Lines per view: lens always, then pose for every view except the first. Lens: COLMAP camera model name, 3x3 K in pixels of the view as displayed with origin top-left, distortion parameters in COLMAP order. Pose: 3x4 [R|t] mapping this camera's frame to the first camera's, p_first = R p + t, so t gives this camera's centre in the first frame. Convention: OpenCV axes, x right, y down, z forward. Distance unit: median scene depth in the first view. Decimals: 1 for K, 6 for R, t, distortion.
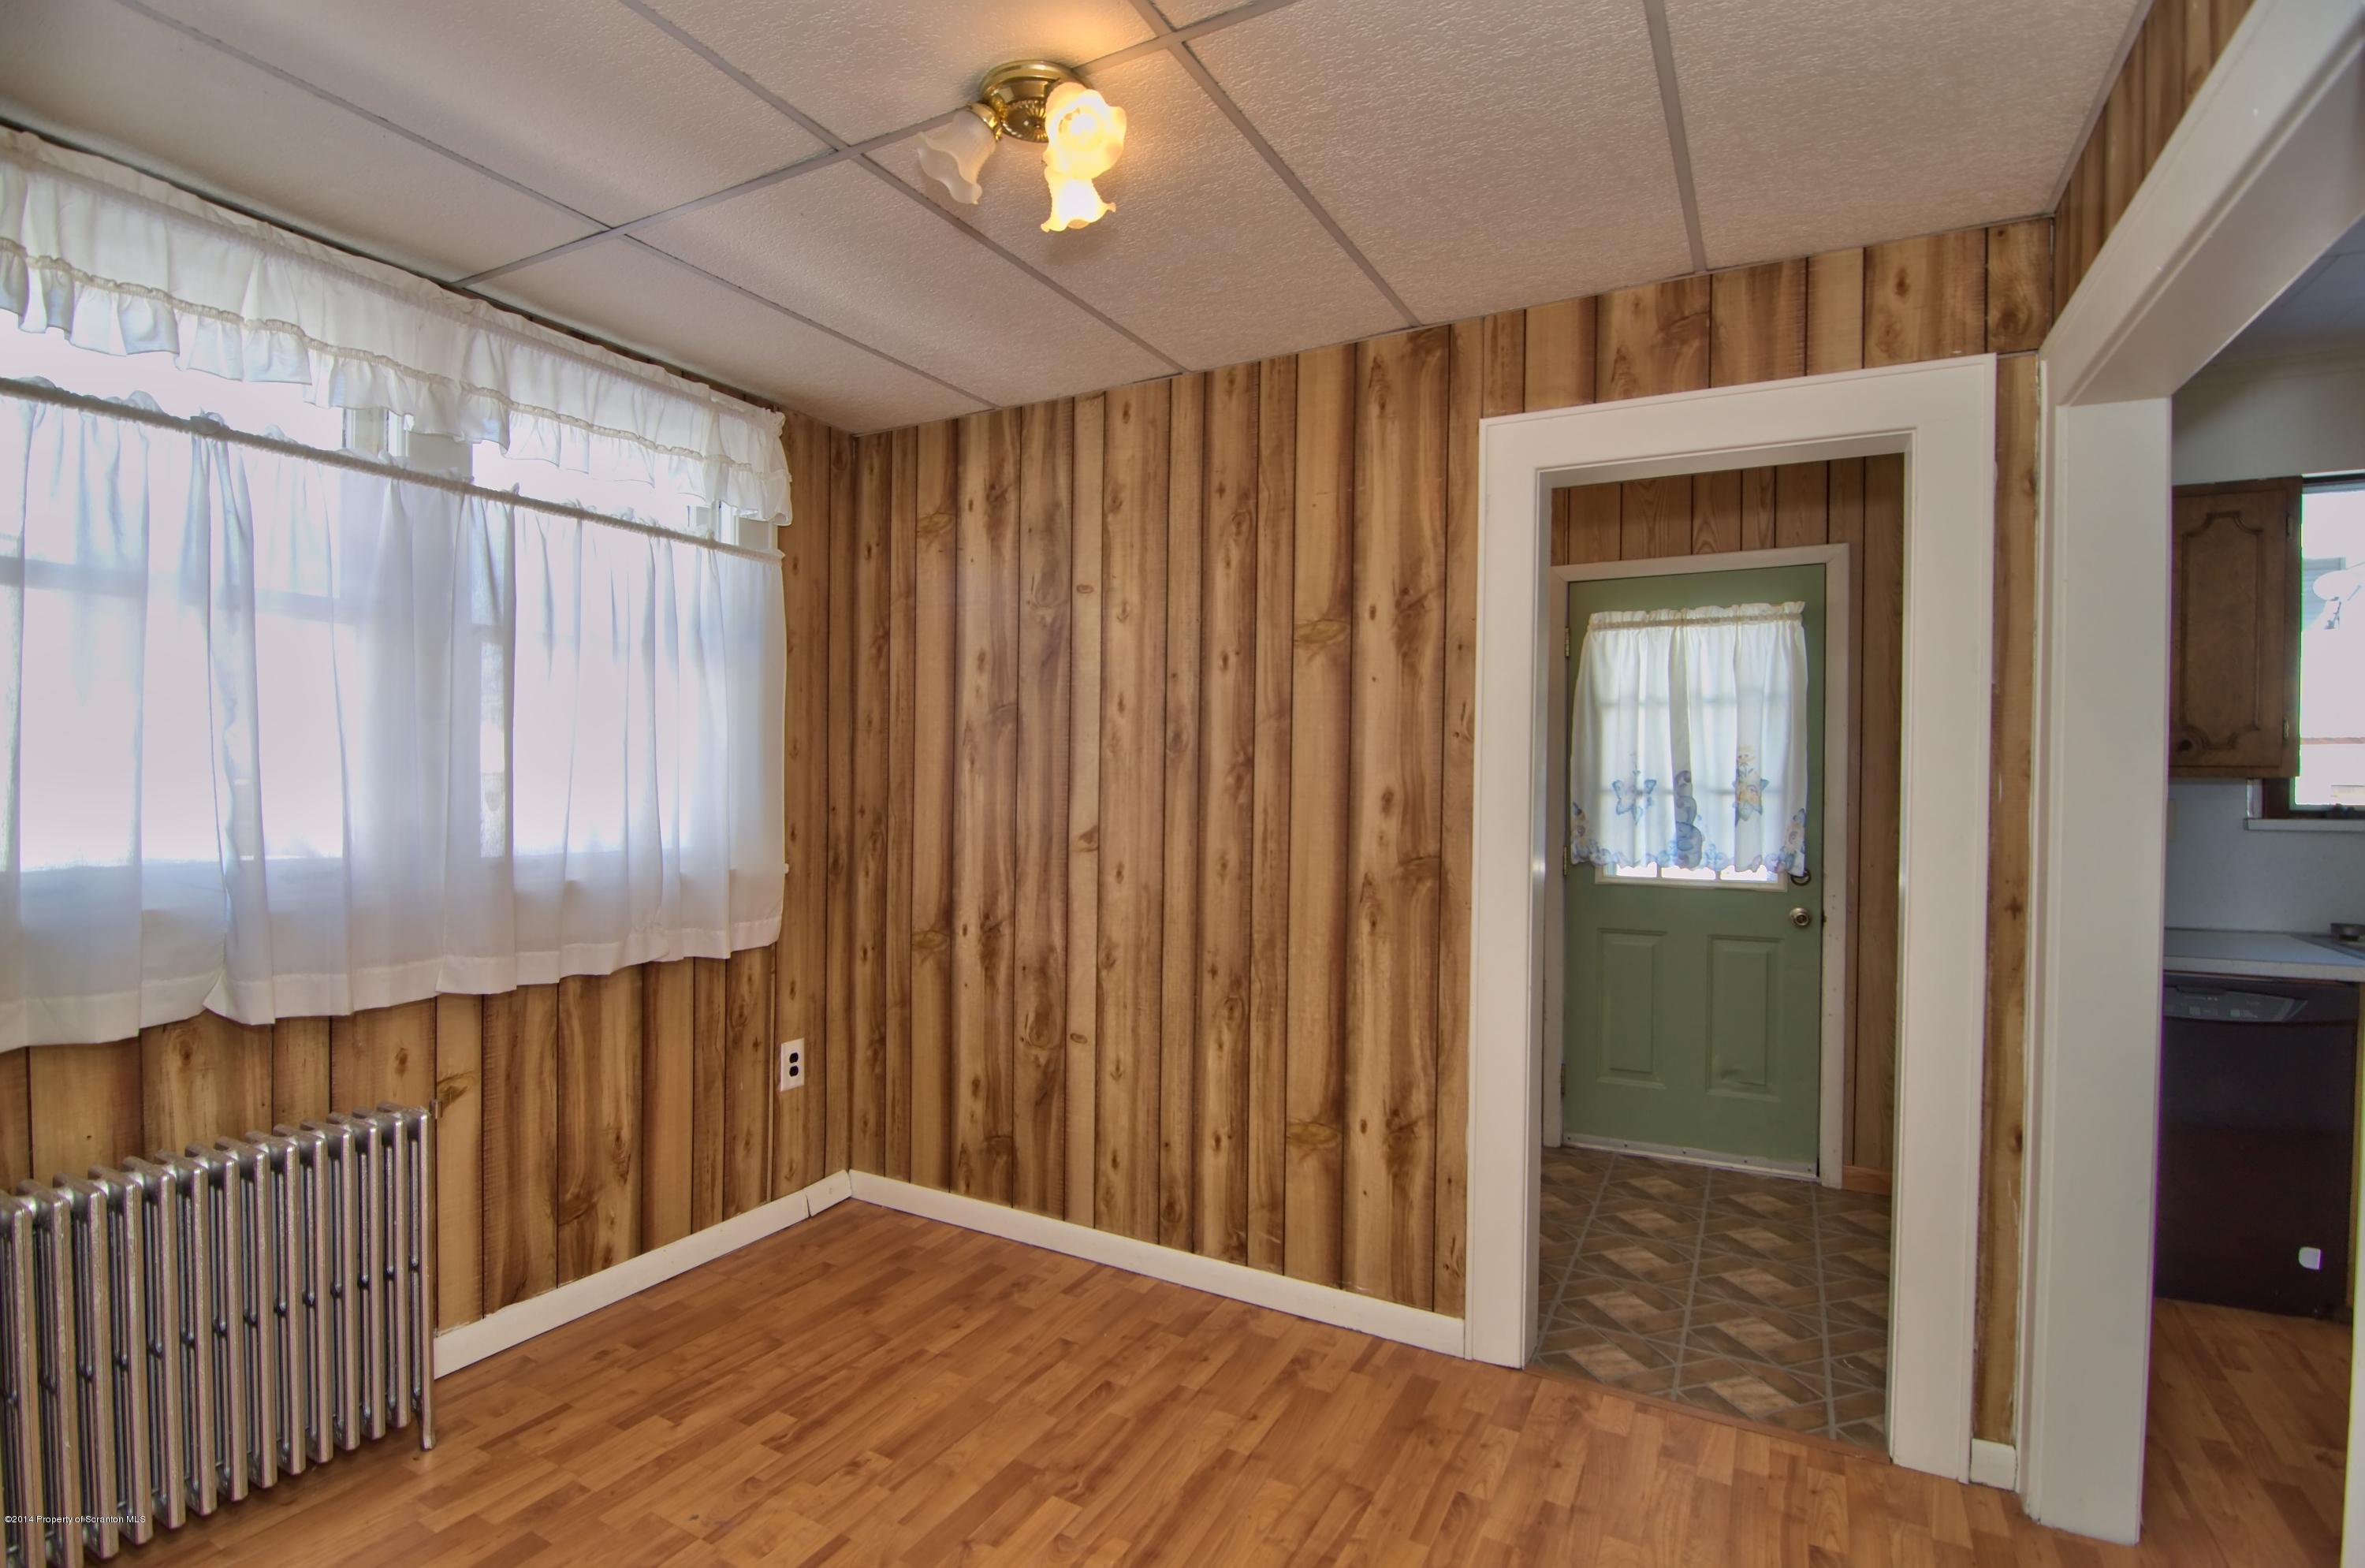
lens RADIAL K [[1119.5, 0, 1179.5], [0, 1119.5, 799.9], [0, 0, 1]] dist [-0.028920, -0.000142]
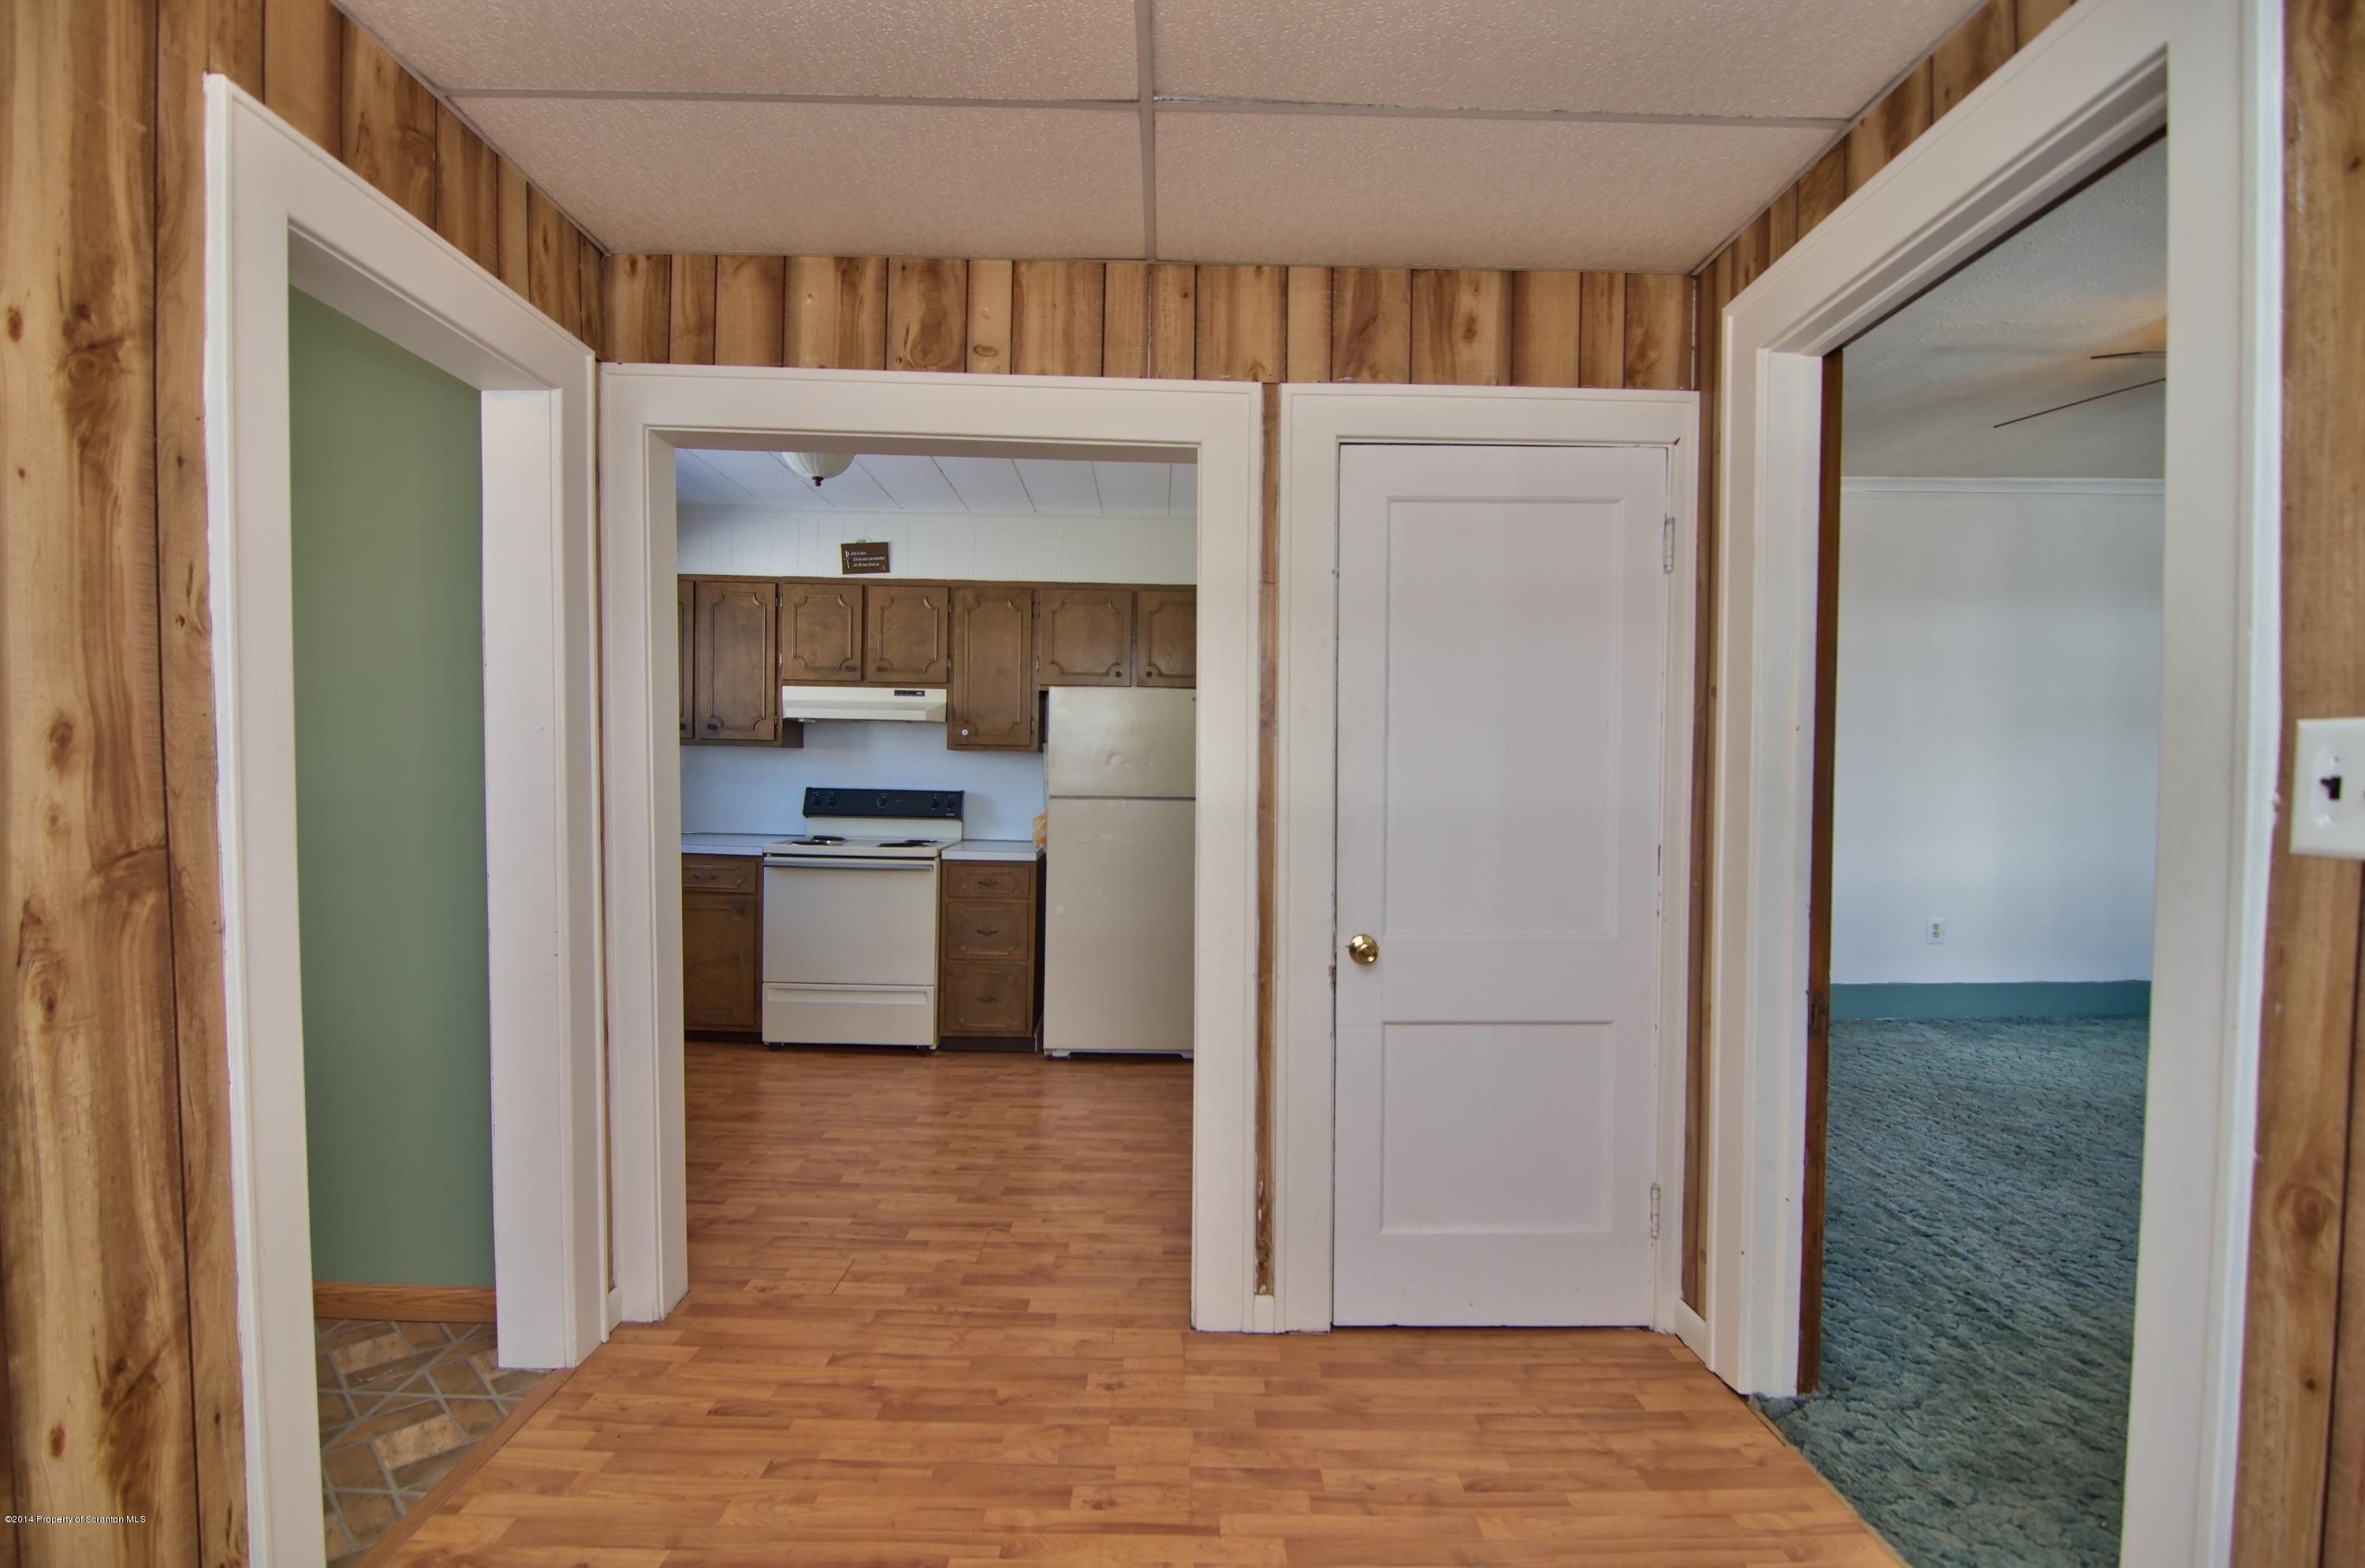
lens RADIAL K [[1119.5, 0, 1179.5], [0, 1119.5, 799.9], [0, 0, 1]] dist [-0.028920, -0.000142]
pose [[-0.486430, -0.038251, 0.872882, -0.449508], [0.002176, 0.998985, 0.044989, 0.006192], [-0.873717, 0.023783, -0.485854, 0.814629]]
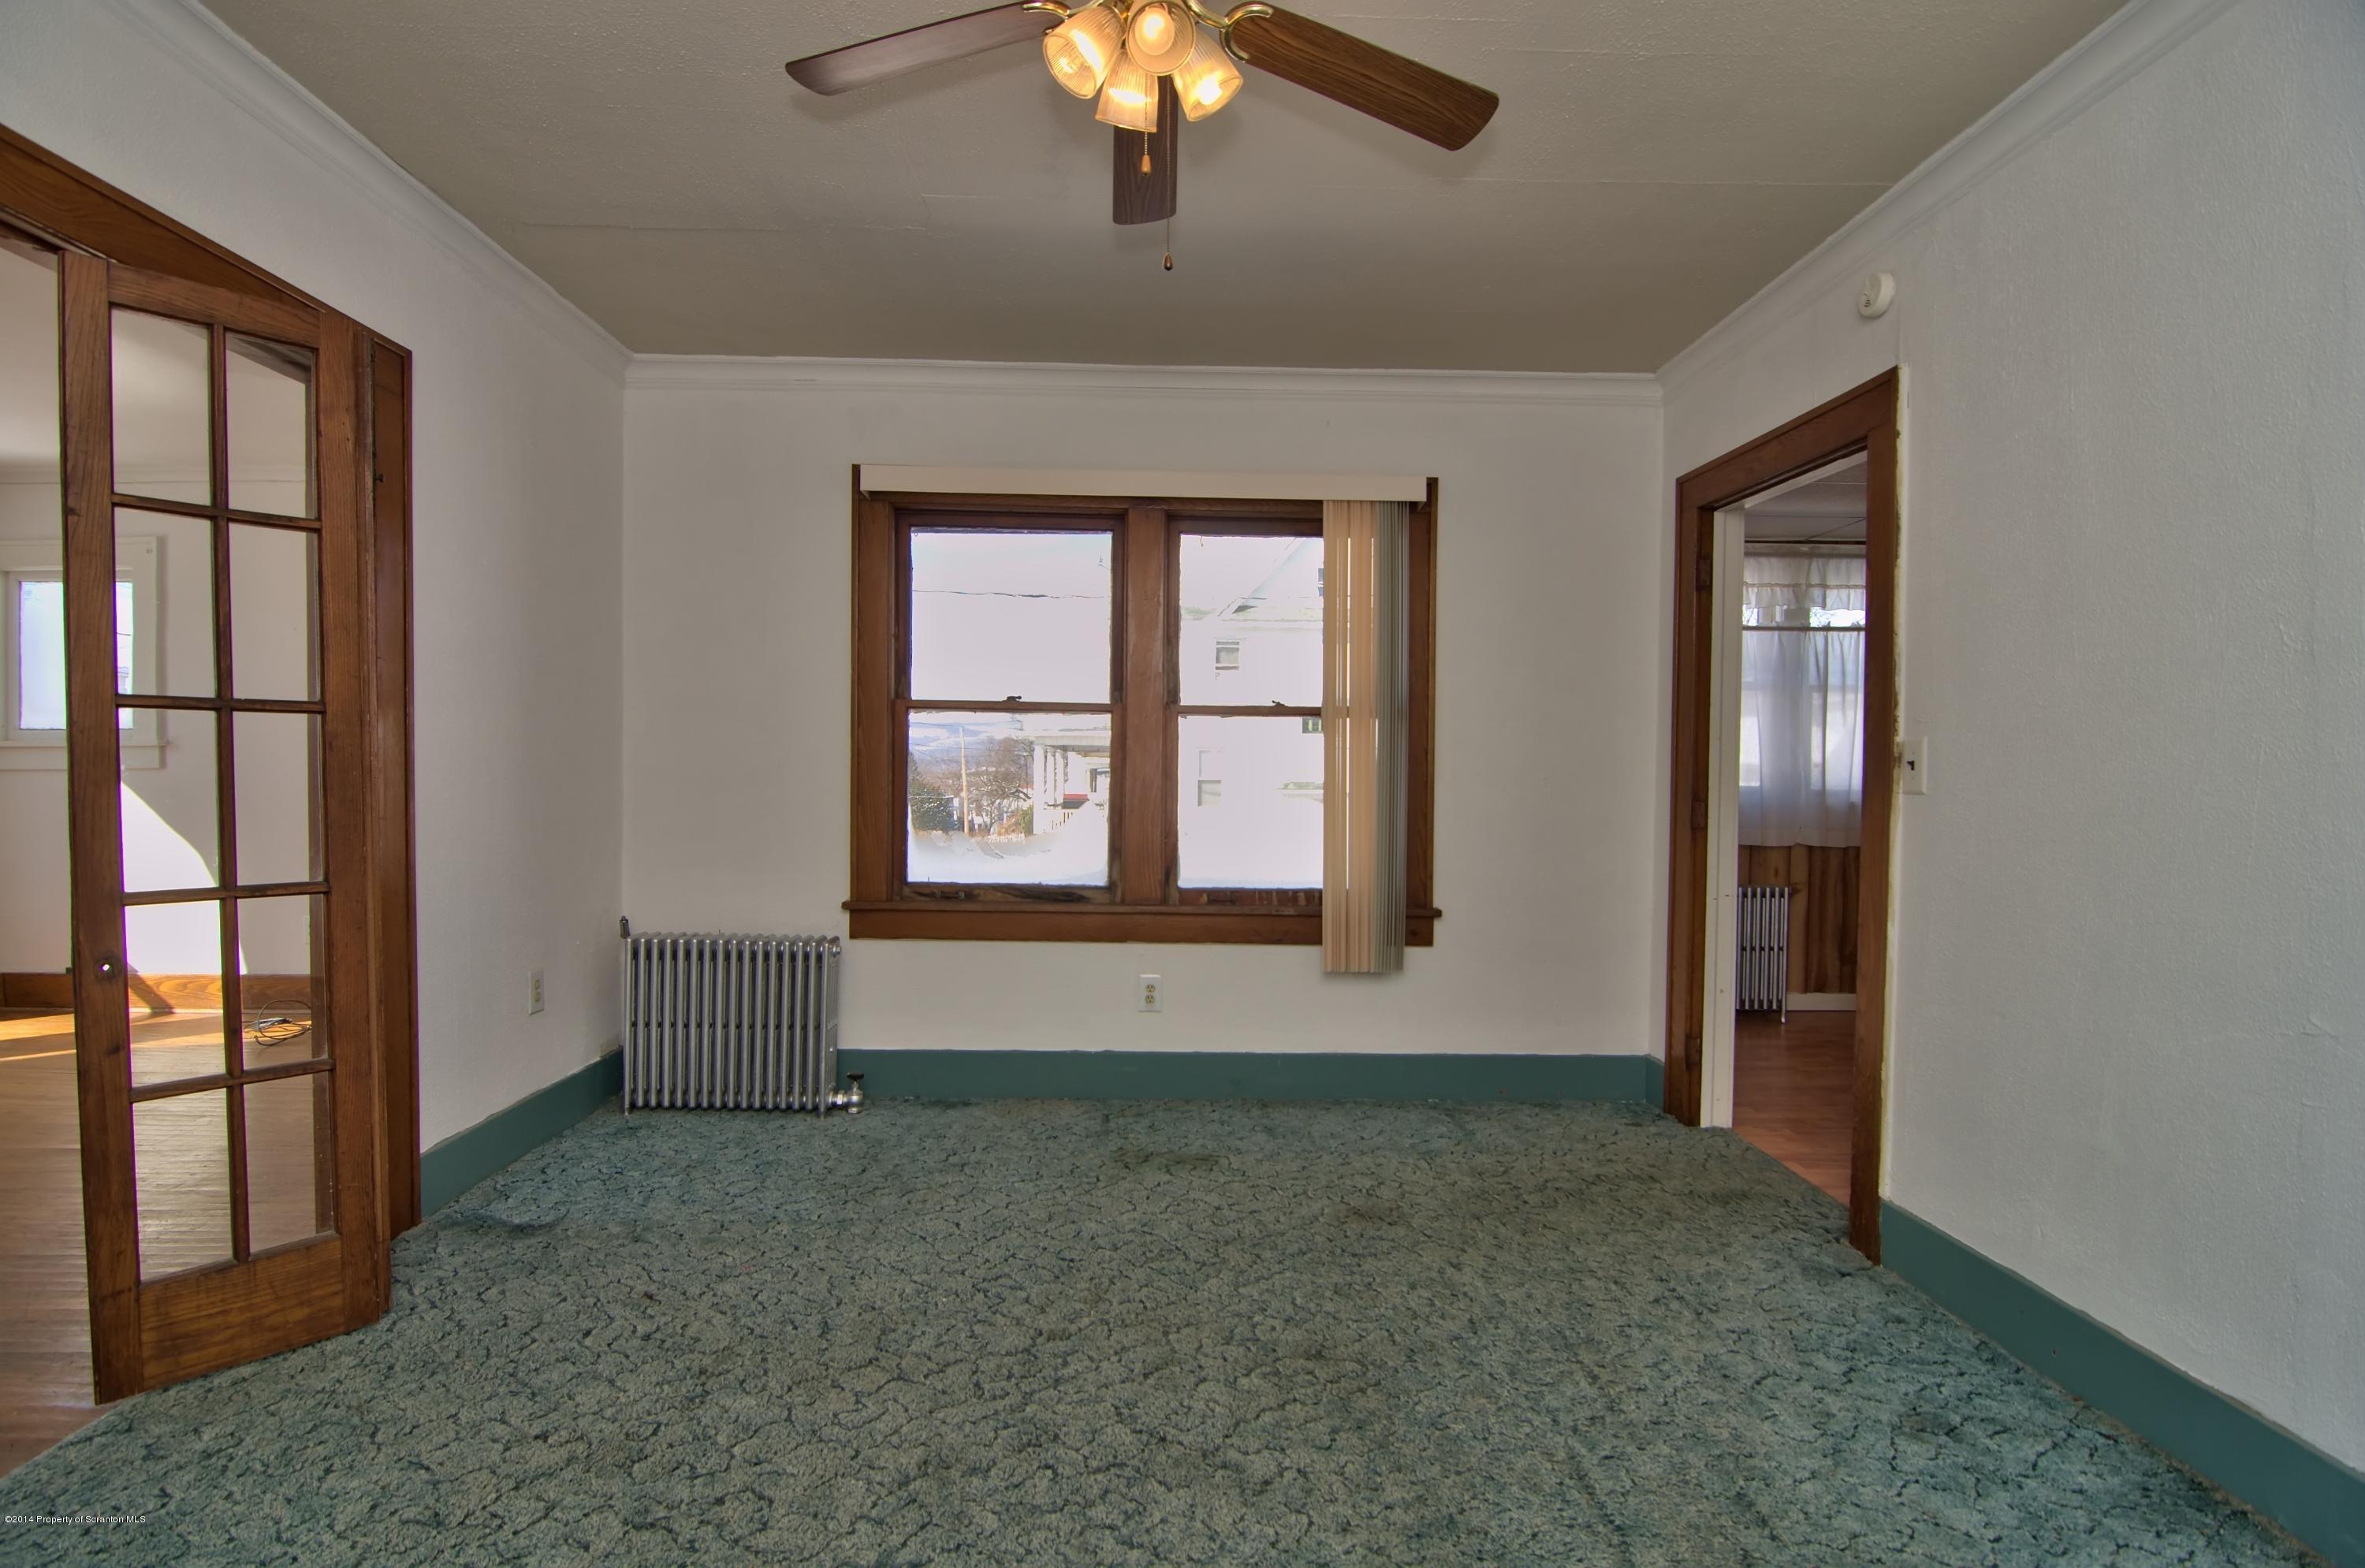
lens RADIAL K [[1178.5, 0, 1184.4], [0, 1178.5, 800.2], [0, 0, 1]] dist [-0.000825, -0.000518]
pose [[0.499692, 0.023459, -0.865885, 1.348474], [-0.008457, 0.999718, 0.022204, 0.053130], [0.866162, -0.003773, 0.499750, -2.173864]]
